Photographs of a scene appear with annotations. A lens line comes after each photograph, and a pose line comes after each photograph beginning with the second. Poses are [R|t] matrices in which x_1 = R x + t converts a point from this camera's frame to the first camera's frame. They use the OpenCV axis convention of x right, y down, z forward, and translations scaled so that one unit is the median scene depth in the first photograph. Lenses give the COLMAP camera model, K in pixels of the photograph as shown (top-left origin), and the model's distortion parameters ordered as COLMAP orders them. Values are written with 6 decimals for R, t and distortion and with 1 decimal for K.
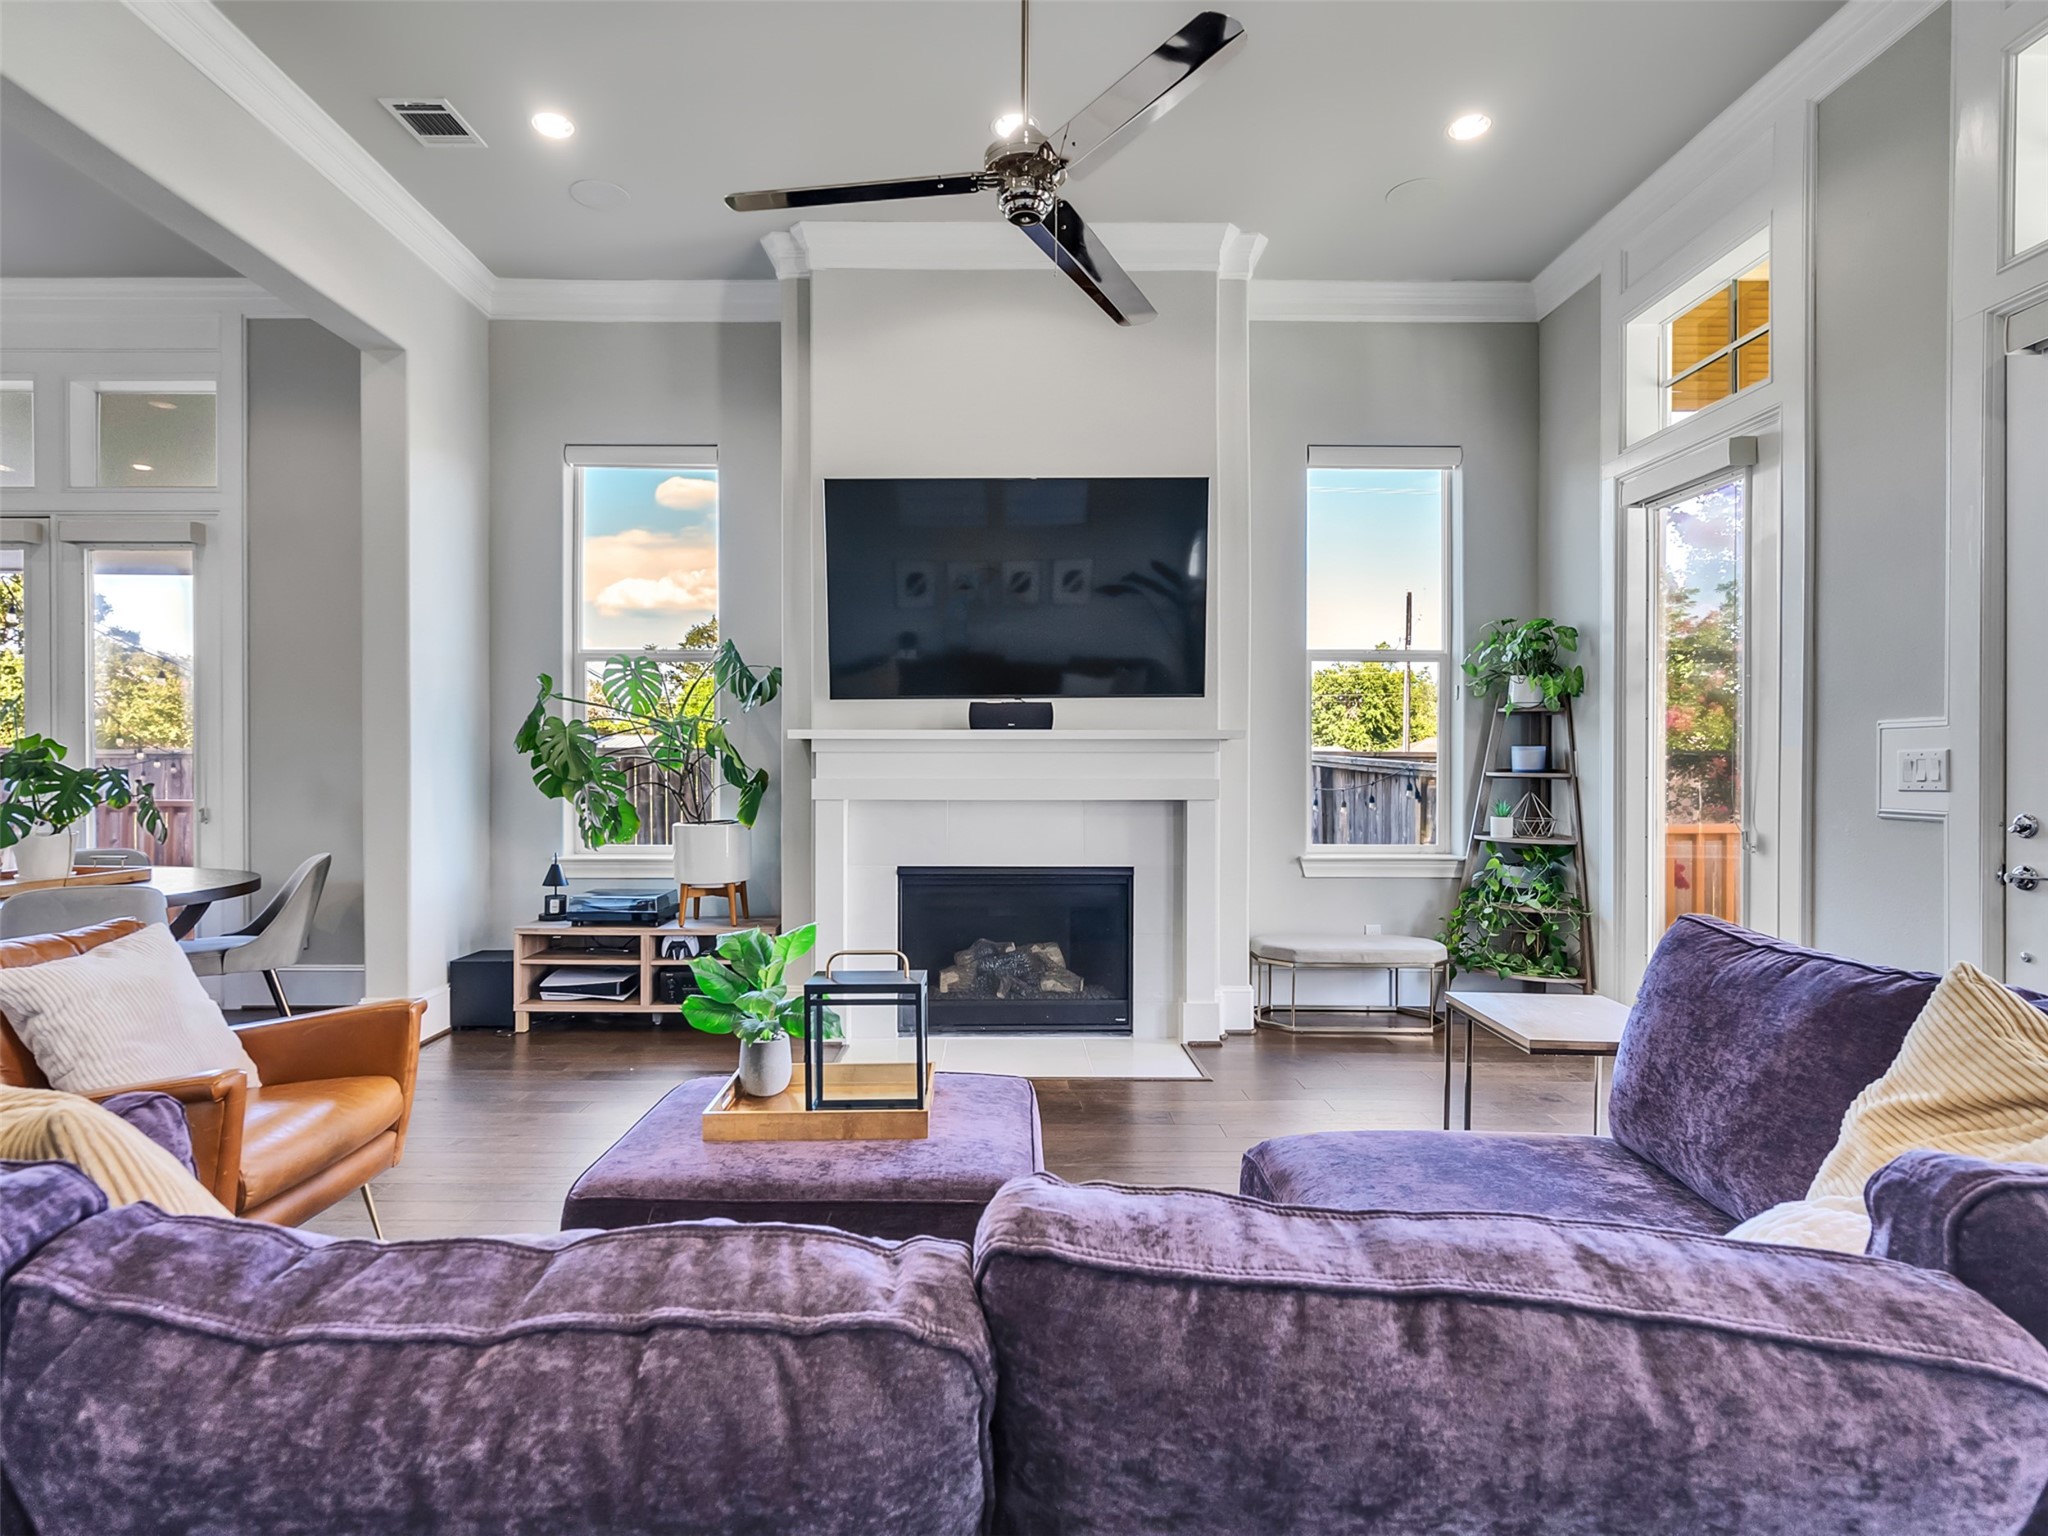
lens RADIAL K [[1048.1, 0, 1001.3], [0, 1048.1, 766.4], [0, 0, 1]] dist [-0.010760, 0.006361]
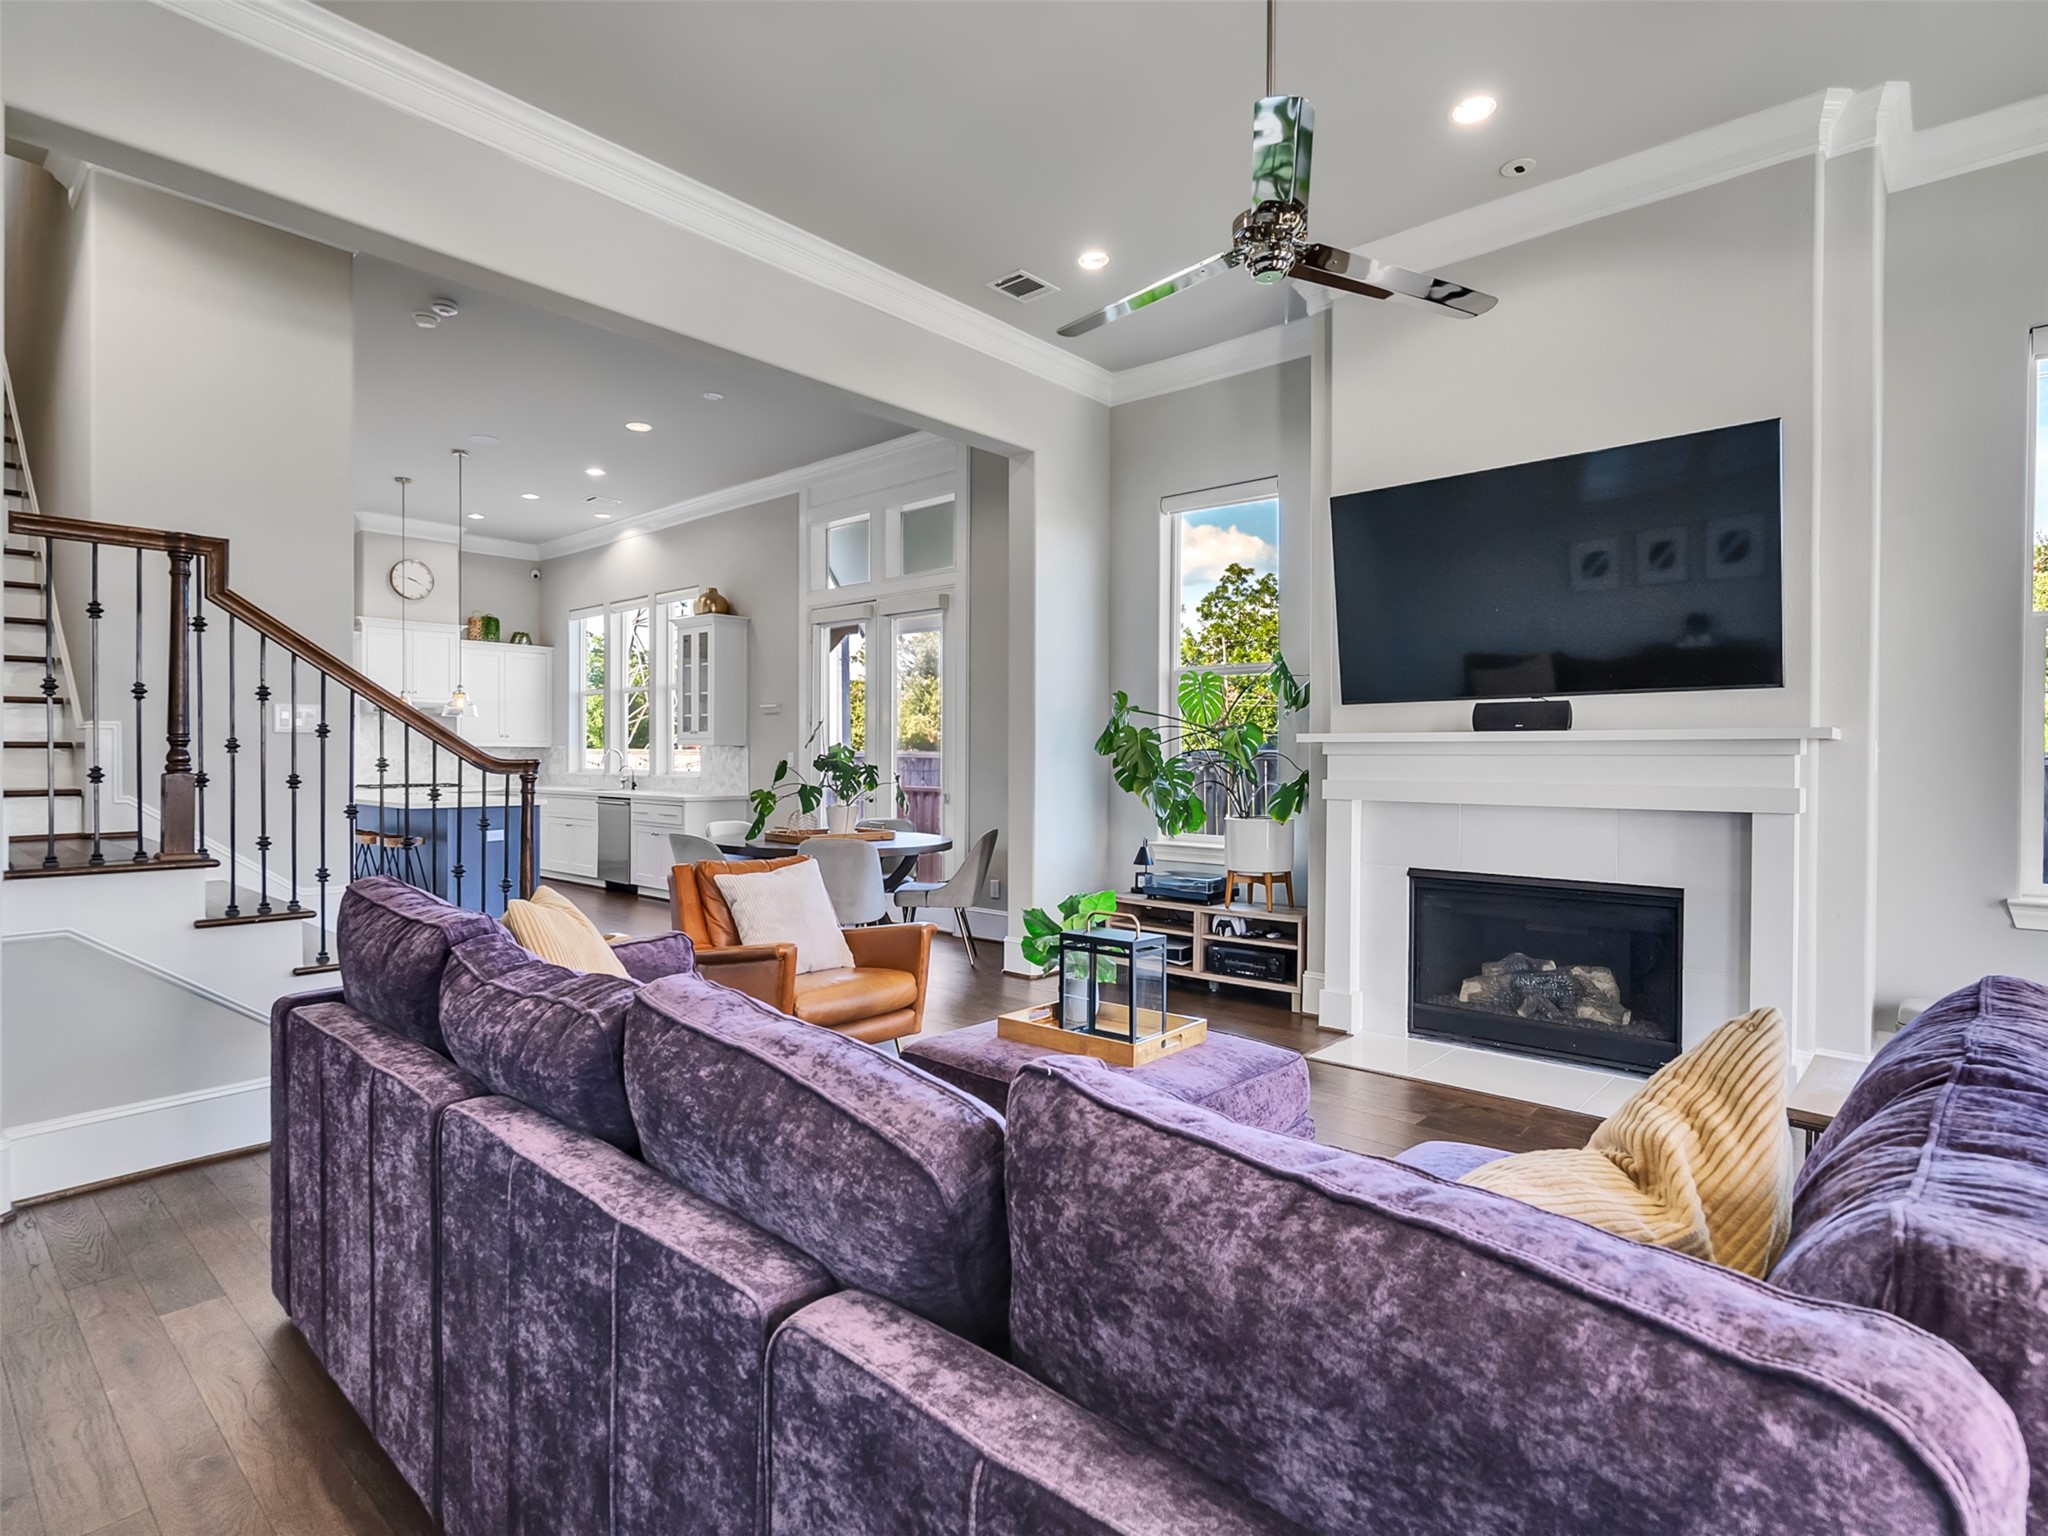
lens RADIAL K [[1048.1, 0, 1005.2], [0, 1048.1, 767.7], [0, 0, 1]] dist [-0.010760, 0.006361]
pose [[0.739910, 0.008800, -0.672649, 0.281375], [-0.009620, 0.999951, 0.002500, 0.000107], [0.672637, 0.004621, 0.739958, -0.007045]]
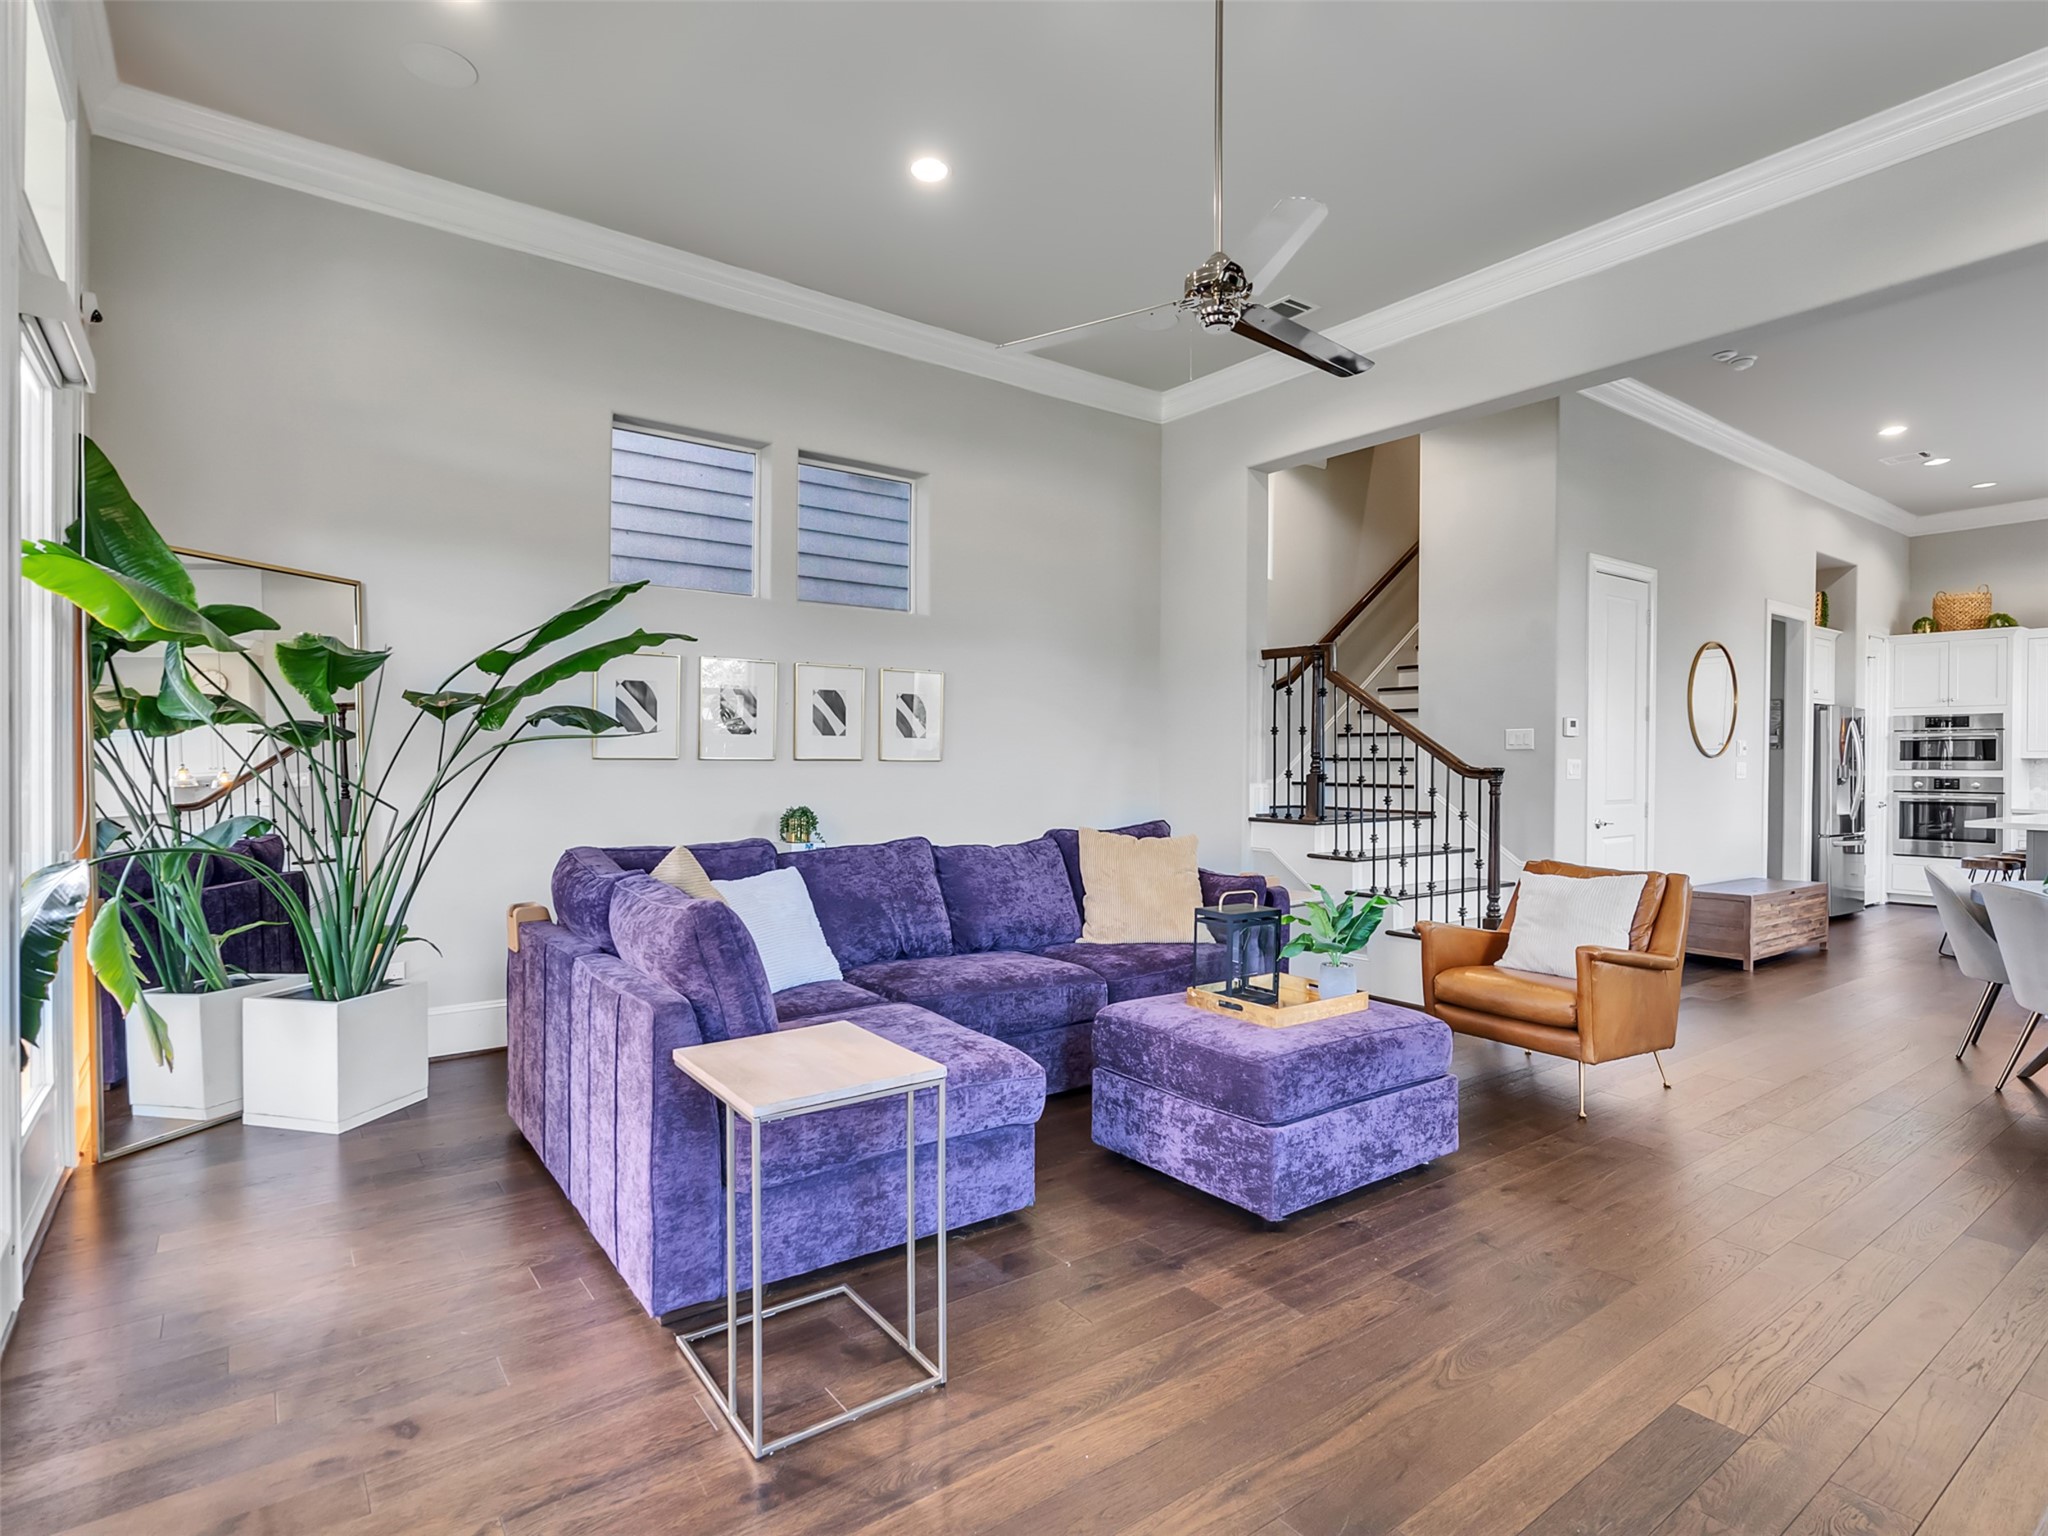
lens RADIAL K [[1048.1, 0, 1004.9], [0, 1048.1, 763.5], [0, 0, 1]] dist [-0.010760, 0.006361]
pose [[-0.809735, -0.005826, -0.586766, 0.465219], [-0.014149, 0.999854, 0.009599, -0.008390], [0.586625, 0.016075, -0.809699, 0.917329]]
